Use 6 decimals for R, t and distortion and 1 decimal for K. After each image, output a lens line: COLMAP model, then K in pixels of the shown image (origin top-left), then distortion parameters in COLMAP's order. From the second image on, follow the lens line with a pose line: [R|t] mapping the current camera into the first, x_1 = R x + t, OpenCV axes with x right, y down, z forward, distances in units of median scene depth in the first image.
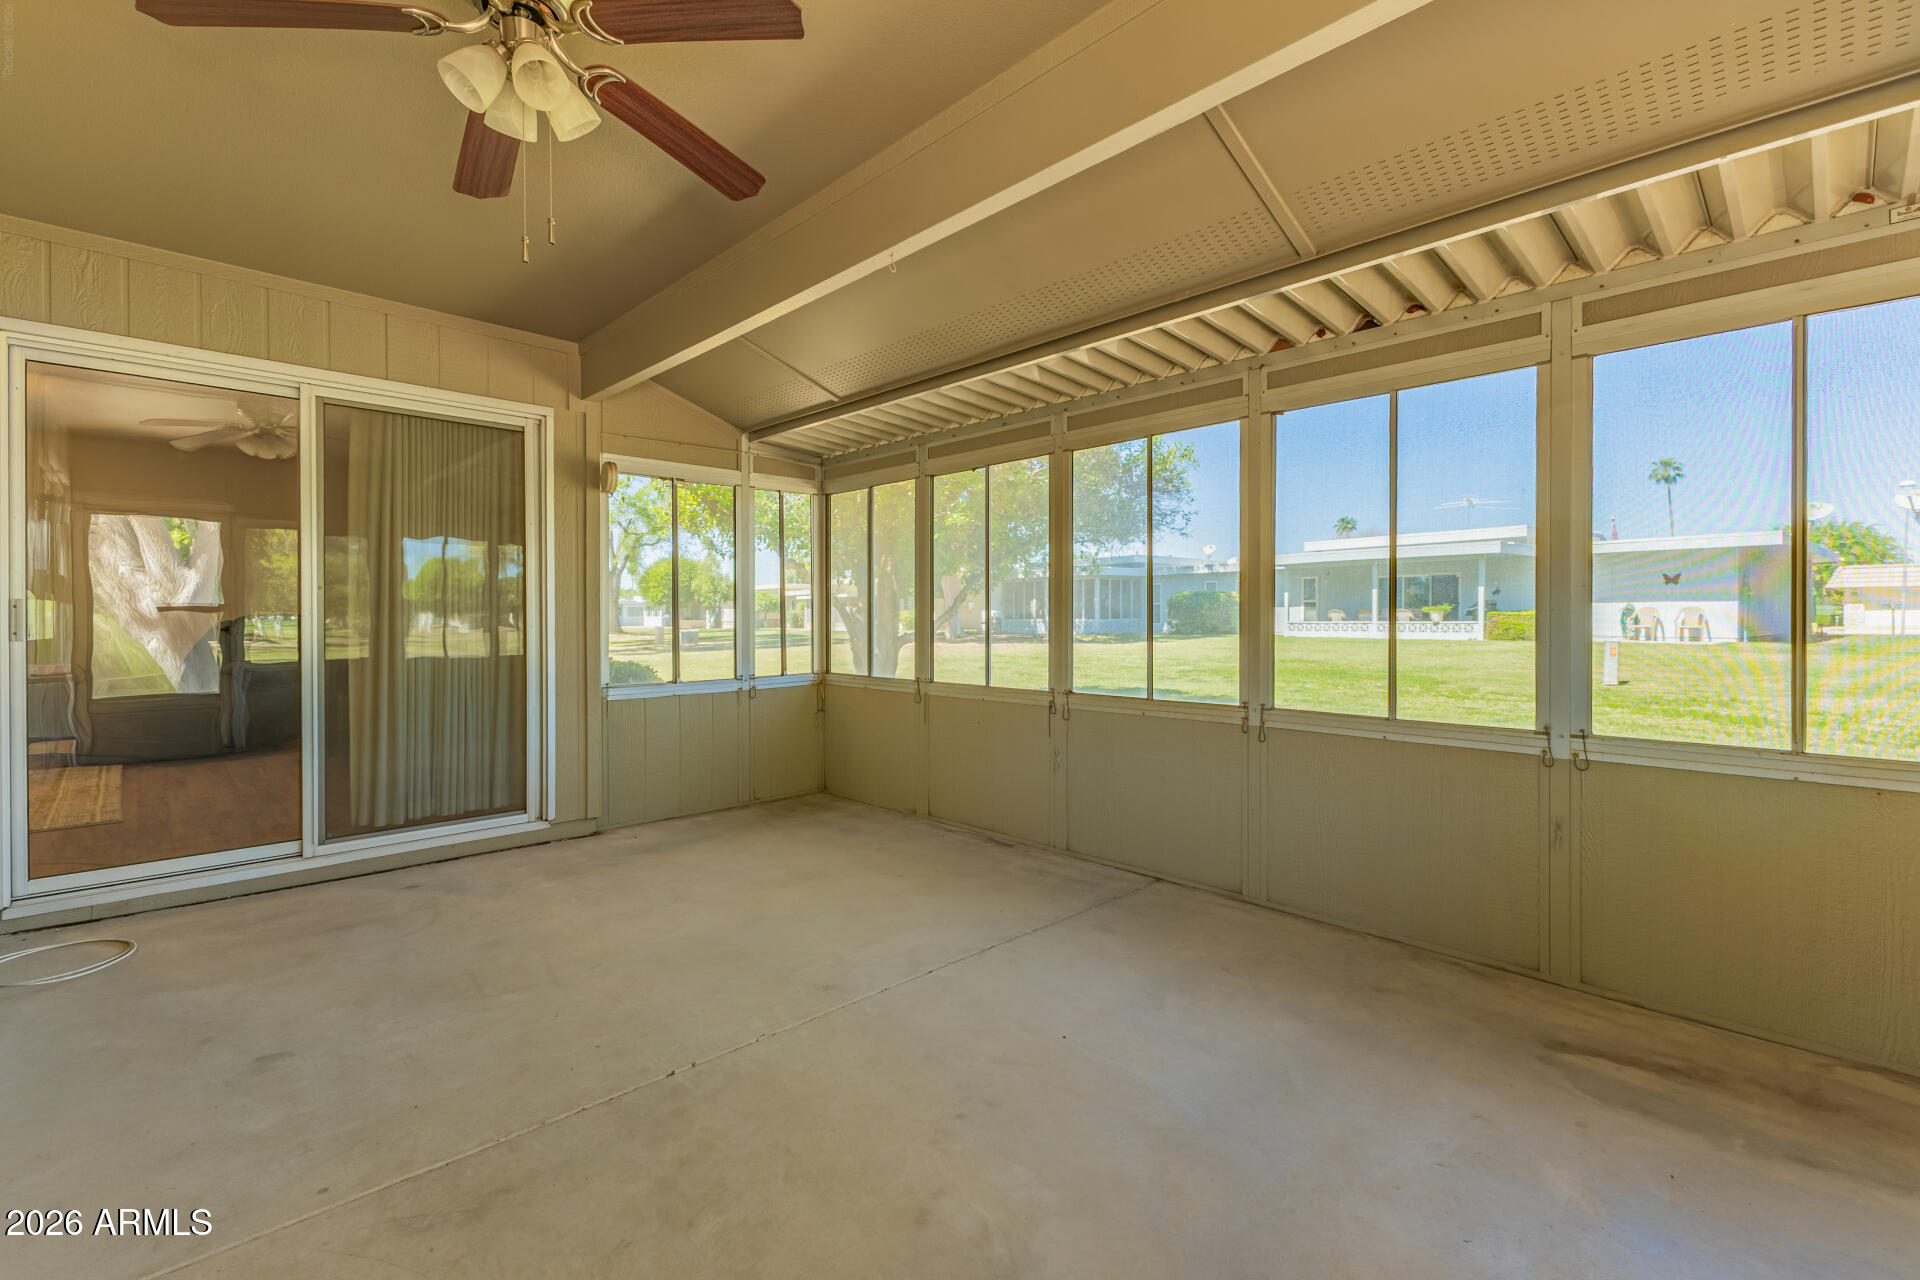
lens RADIAL K [[846.0, 0, 954.2], [0, 846.0, 632.6], [0, 0, 1]] dist [0.011424, -0.001398]
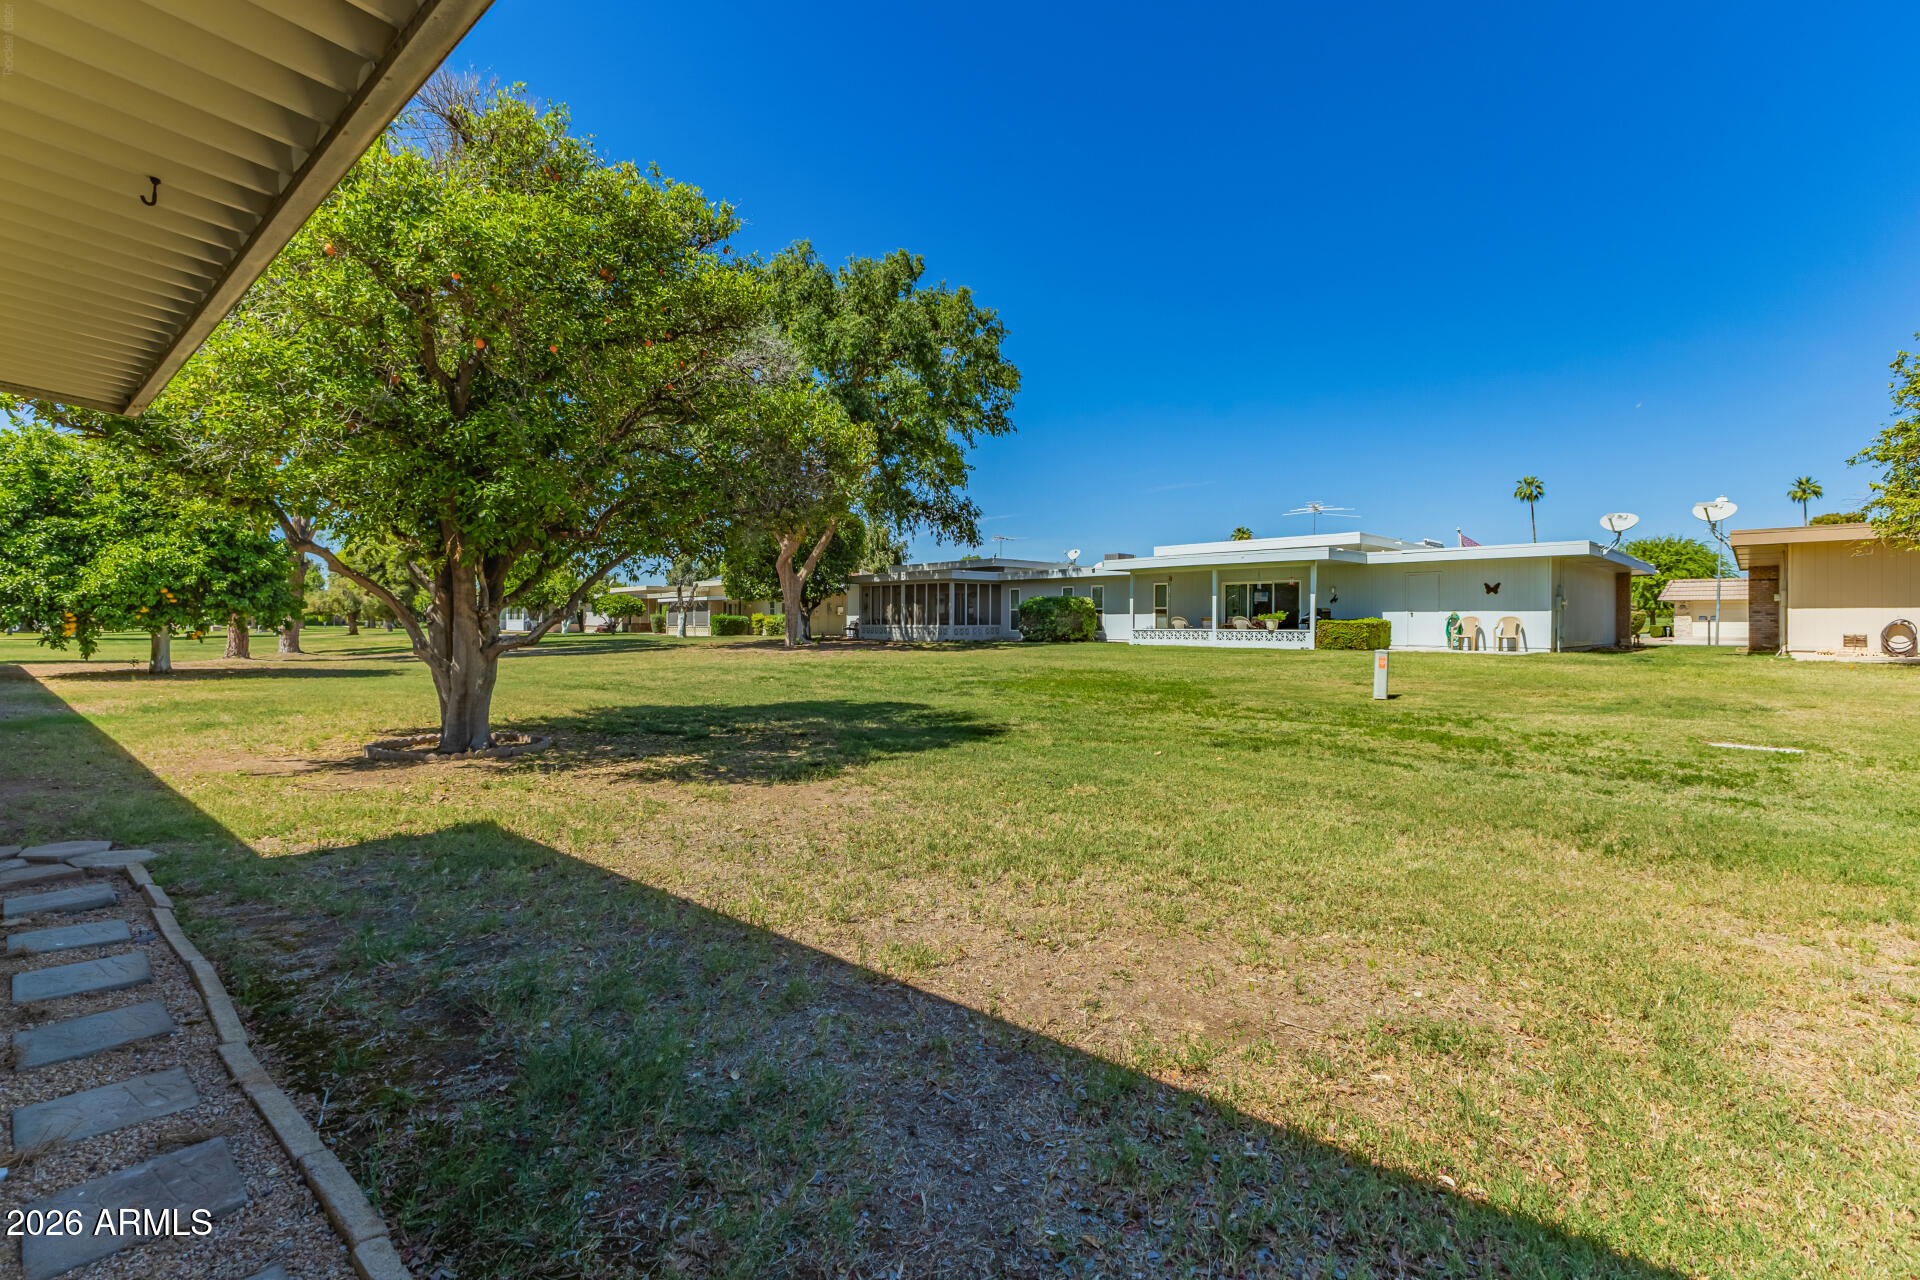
lens RADIAL K [[846.0, 0, 965.1], [0, 846.0, 627.8], [0, 0, 1]] dist [0.011424, -0.001398]
pose [[0.995421, 0.006583, 0.095364, 0.119267], [-0.005324, 0.999895, -0.013457, -0.000414], [-0.095443, 0.012887, 0.995351, 0.066611]]
